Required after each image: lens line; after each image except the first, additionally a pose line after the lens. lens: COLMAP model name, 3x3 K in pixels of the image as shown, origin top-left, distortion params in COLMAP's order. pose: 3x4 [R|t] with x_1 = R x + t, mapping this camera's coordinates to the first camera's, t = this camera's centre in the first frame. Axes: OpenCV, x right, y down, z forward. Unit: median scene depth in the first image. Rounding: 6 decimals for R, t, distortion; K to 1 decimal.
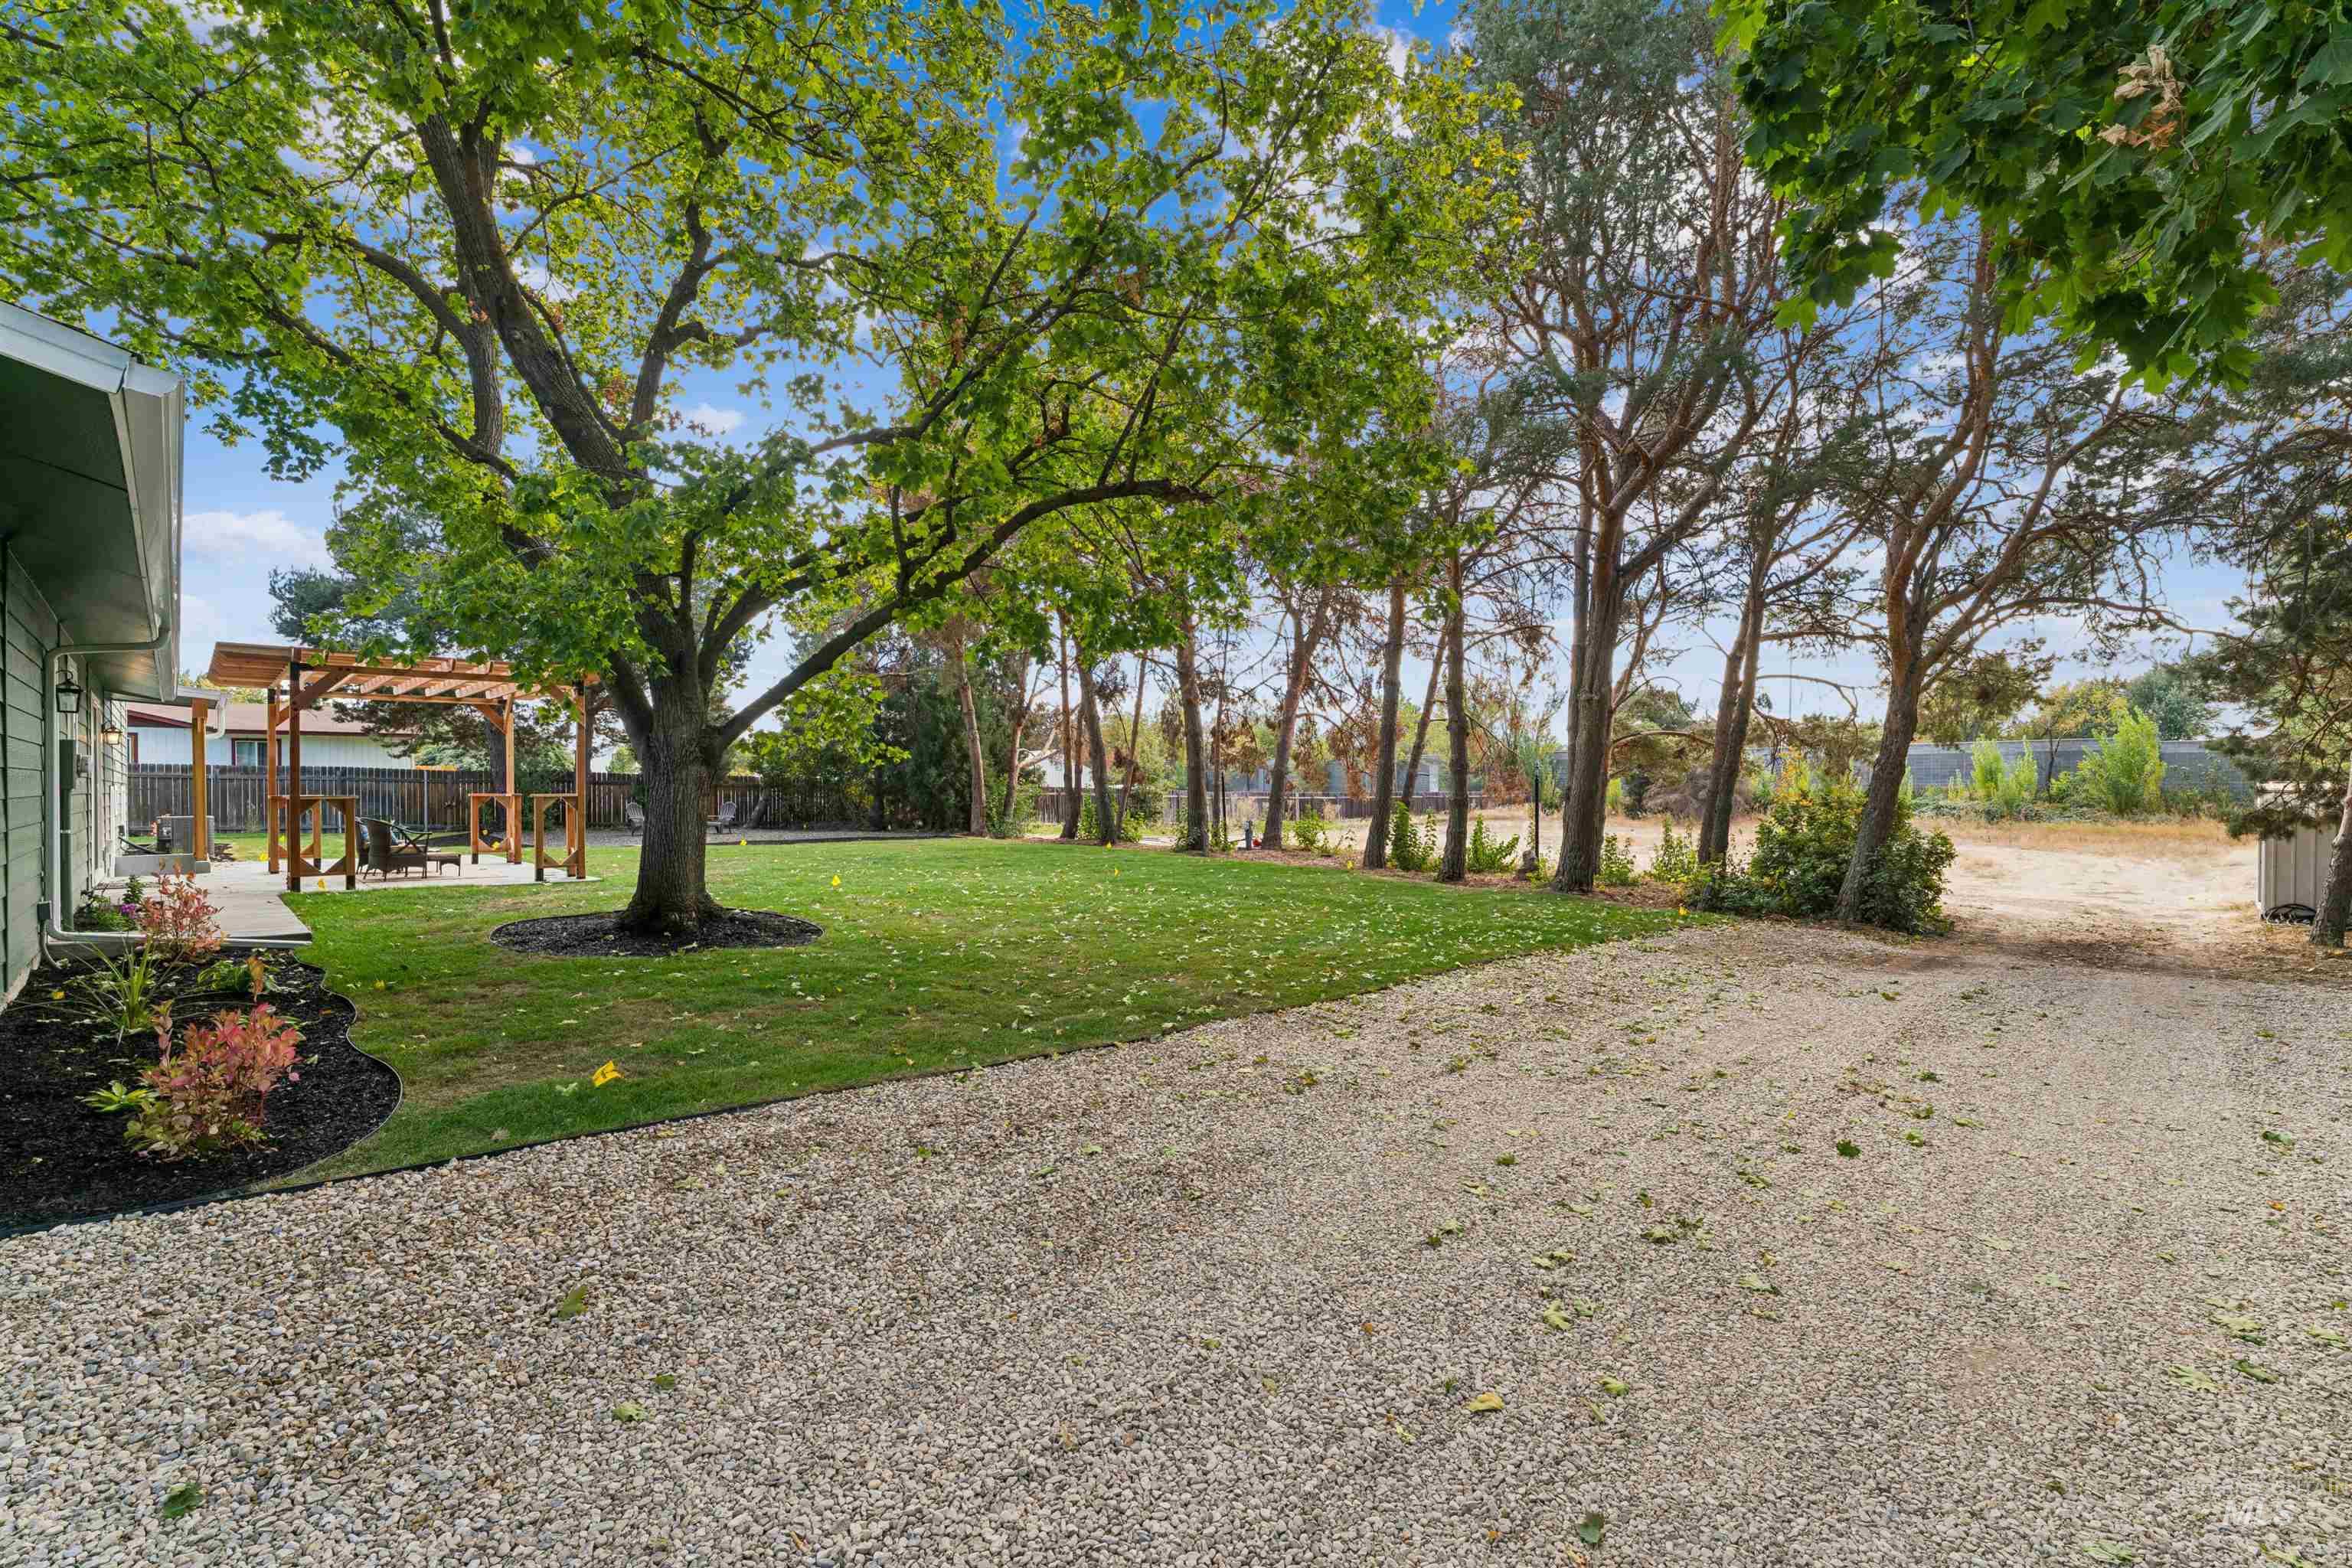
lens RADIAL K [[1020.9, 0, 1176.0], [0, 1020.9, 784.0], [0, 0, 1]] dist [-0.004079, -0.000665]
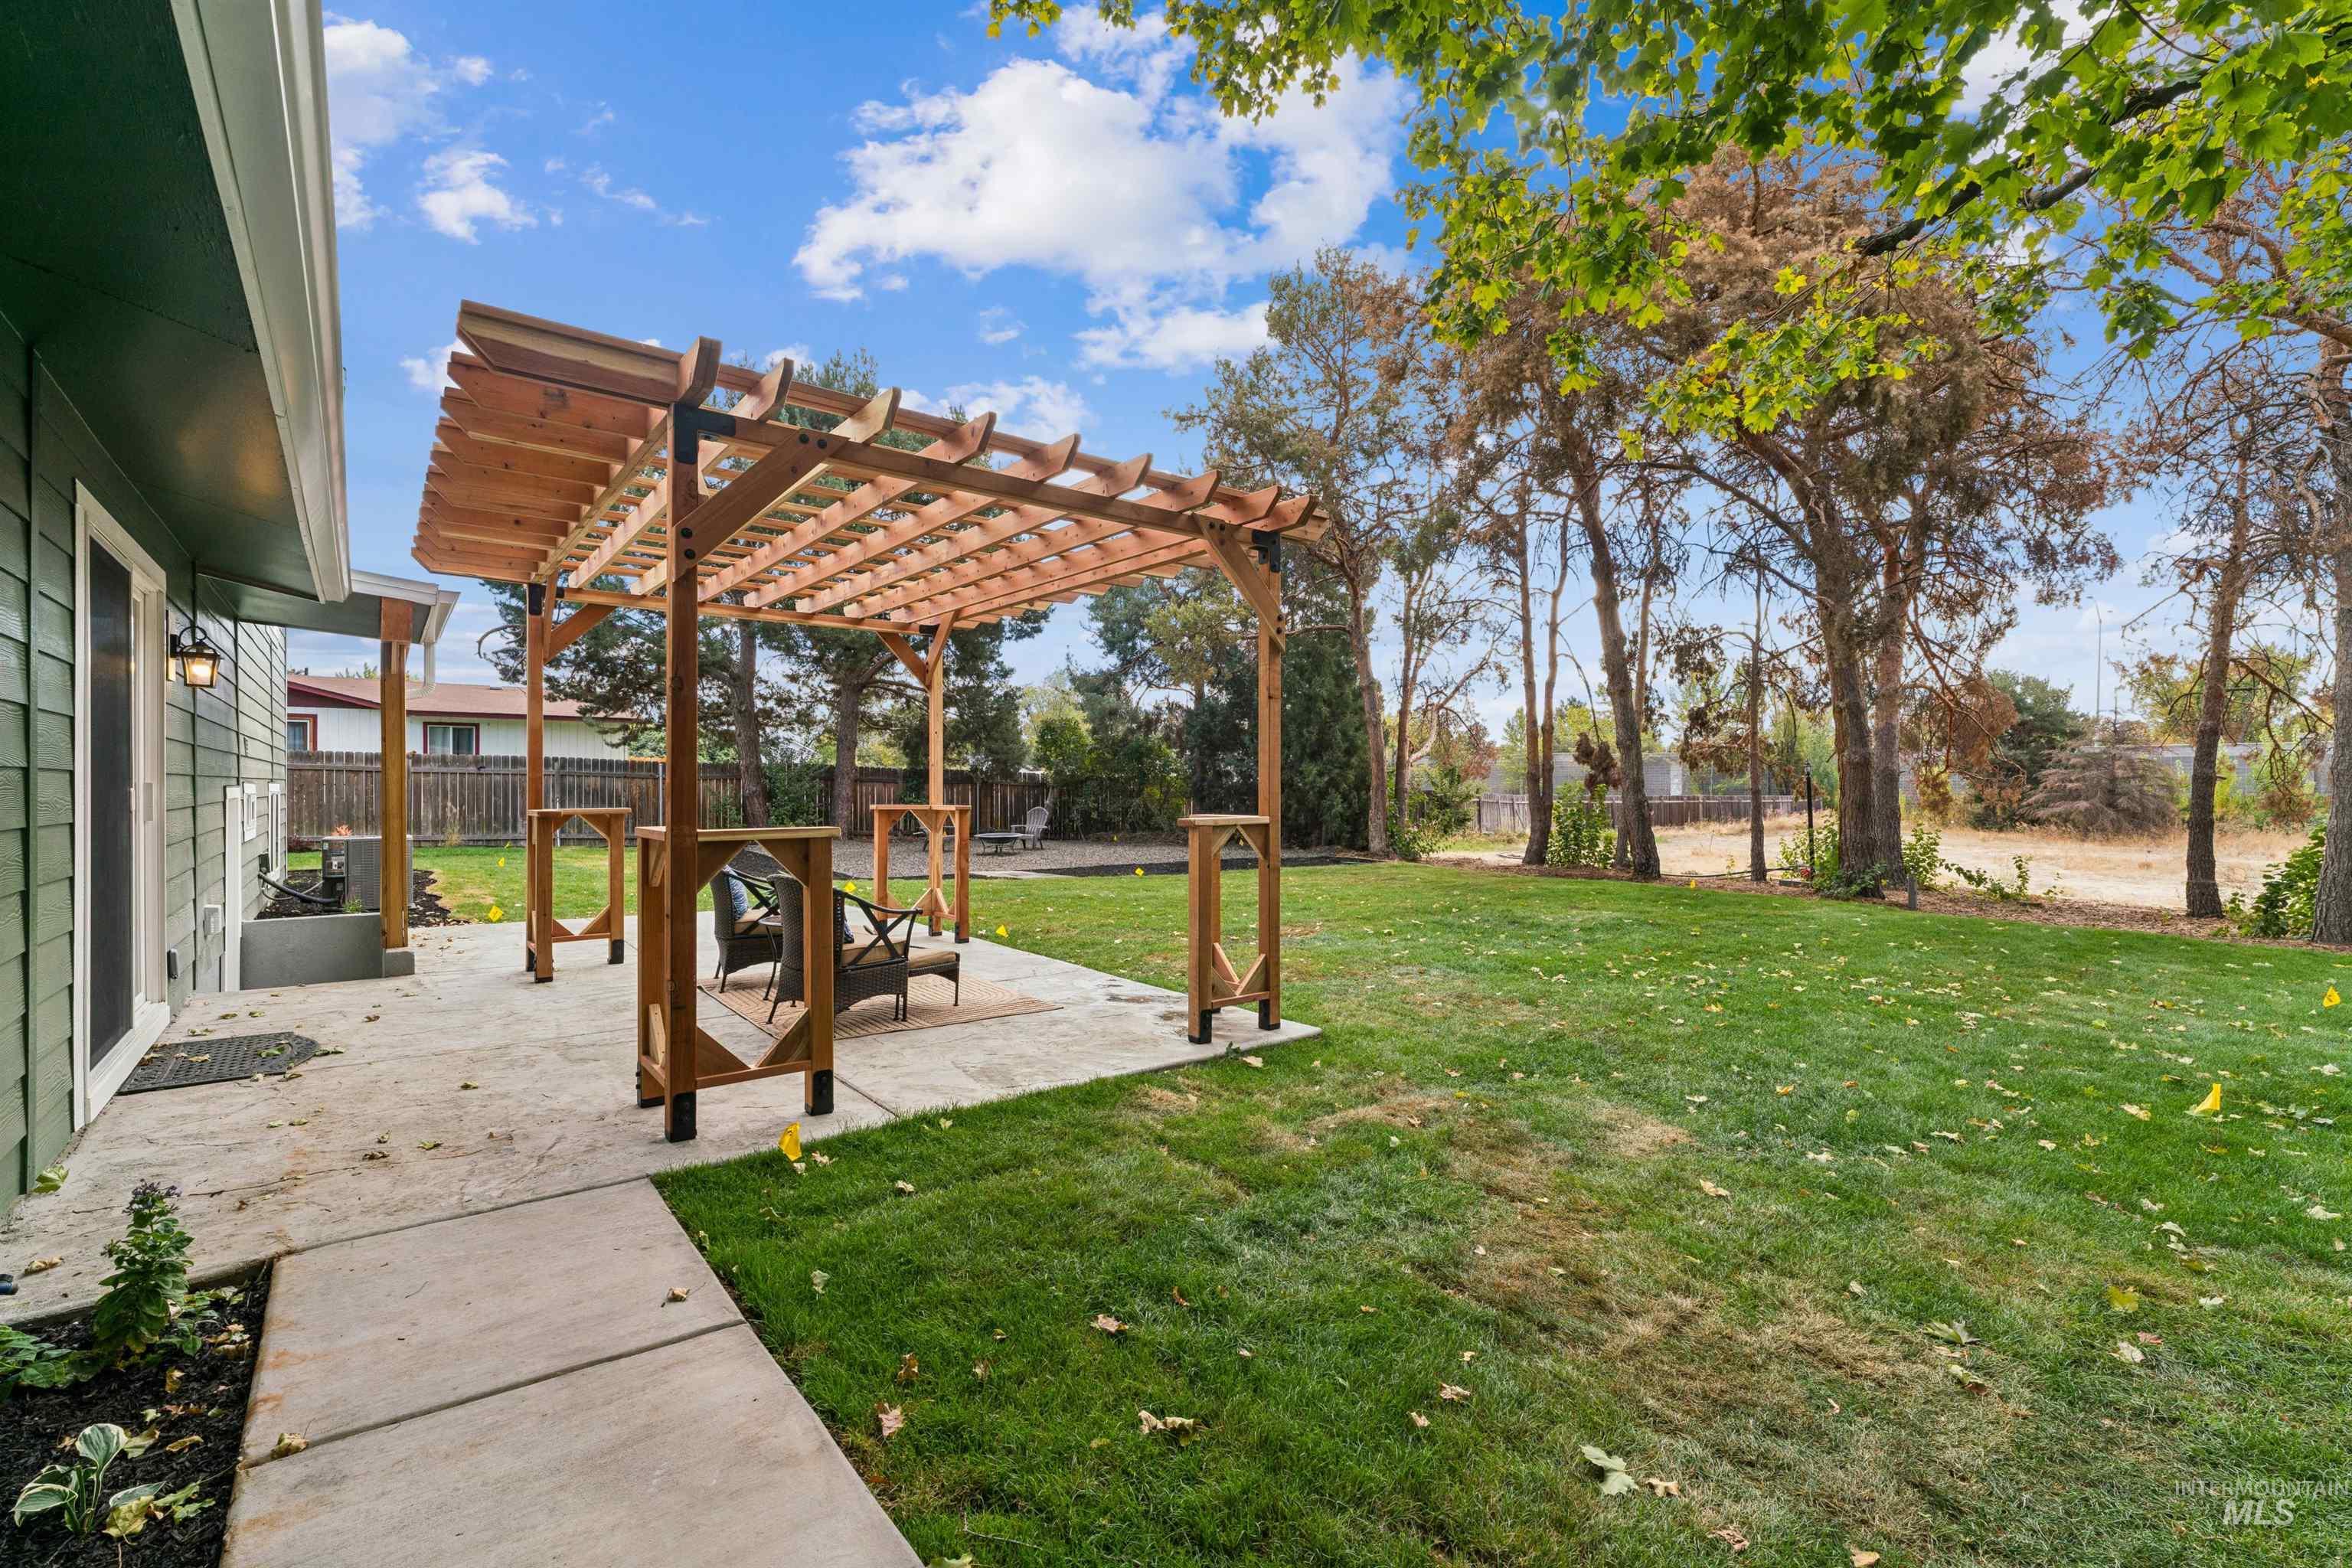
lens RADIAL K [[1012.7, 0, 1176.0], [0, 1012.7, 784.0], [0, 0, 1]] dist [-0.006611, -0.000223]
pose [[0.994989, 0.007205, -0.099722, -0.265350], [-0.007028, 0.999973, 0.002122, -0.001878], [0.099735, -0.001410, 0.995013, 0.273486]]
